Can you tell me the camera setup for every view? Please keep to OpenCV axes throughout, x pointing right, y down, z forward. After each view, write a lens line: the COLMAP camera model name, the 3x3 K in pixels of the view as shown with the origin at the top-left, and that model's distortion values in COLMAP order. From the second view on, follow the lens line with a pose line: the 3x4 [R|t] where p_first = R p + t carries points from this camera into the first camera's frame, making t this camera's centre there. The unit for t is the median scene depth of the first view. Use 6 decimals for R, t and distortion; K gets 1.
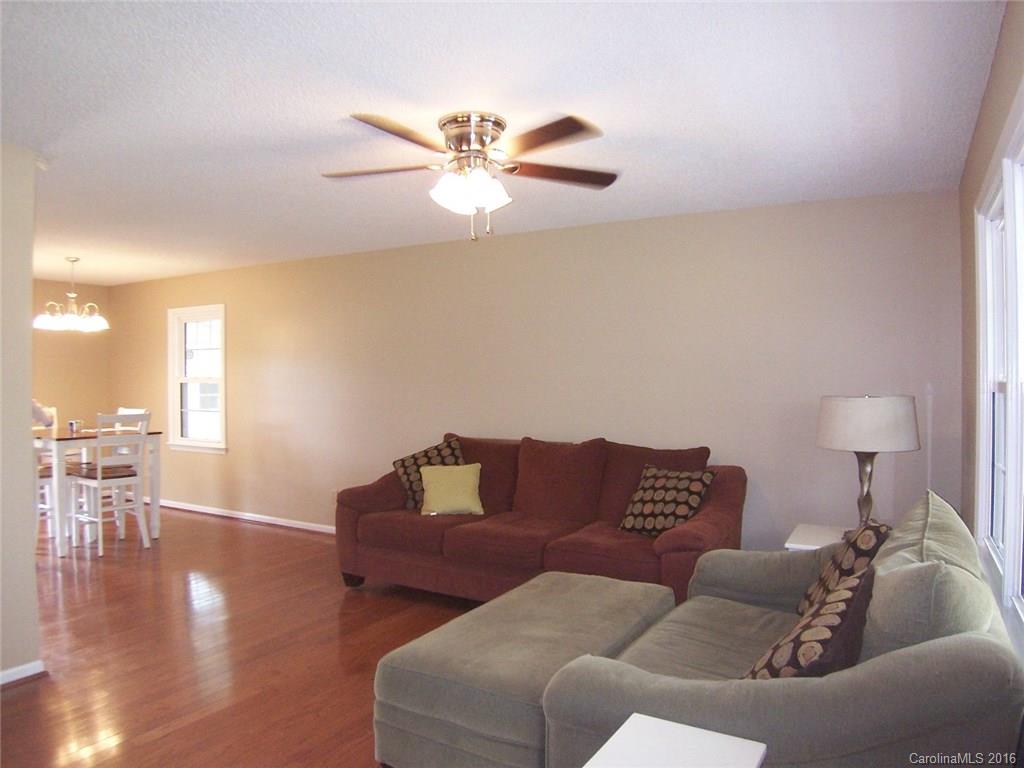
lens RADIAL K [[704.5, 0, 511.3], [0, 704.5, 380.3], [0, 0, 1]] dist [-0.092058, 0.007079]
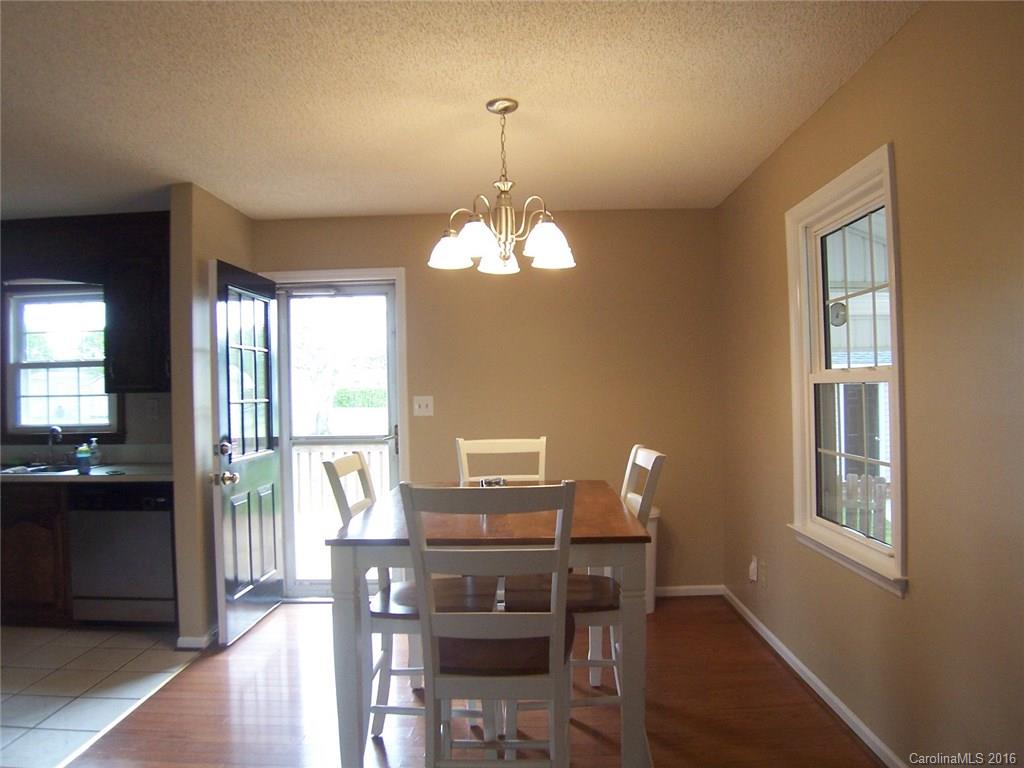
lens RADIAL K [[704.5, 0, 513.9], [0, 704.5, 383.2], [0, 0, 1]] dist [-0.092058, 0.007079]
pose [[0.471069, -0.014607, -0.881975, -0.200317], [0.009798, 0.999888, -0.011327, 0.006167], [0.882042, -0.003306, 0.471159, 0.648081]]
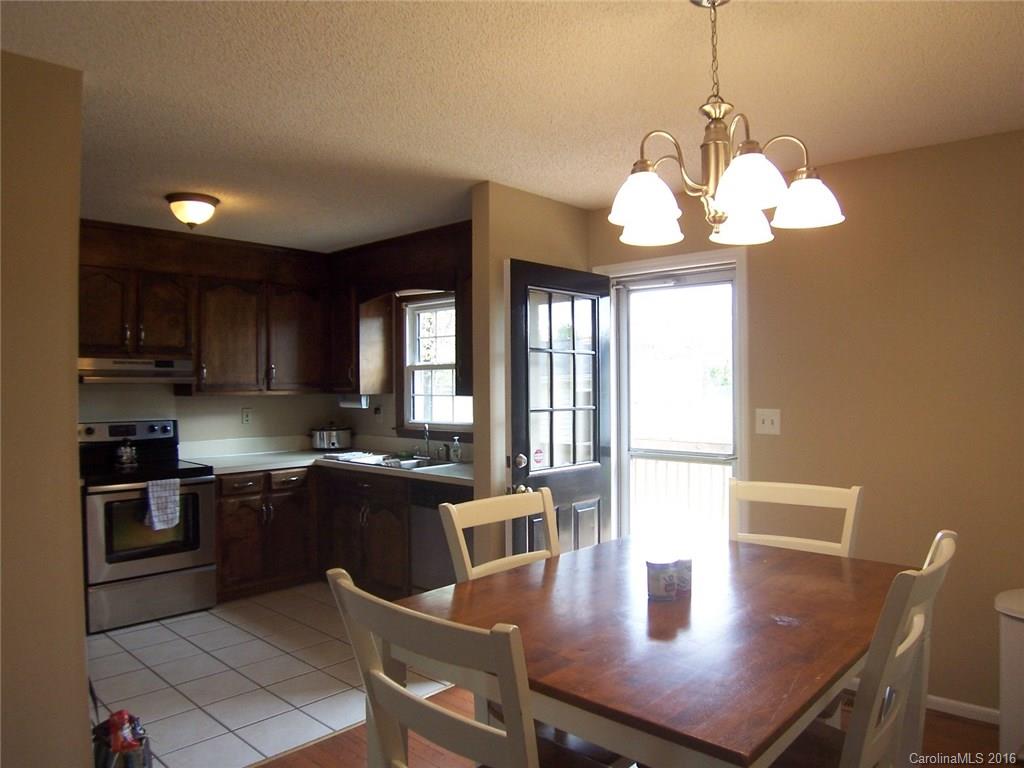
lens RADIAL K [[704.5, 0, 510.4], [0, 704.5, 386.7], [0, 0, 1]] dist [-0.092058, 0.007079]
pose [[-0.223920, 0.004143, -0.974599, -0.248081], [-0.007704, 0.999952, 0.006021, -0.002083], [0.974577, 0.008857, -0.223878, 0.744142]]
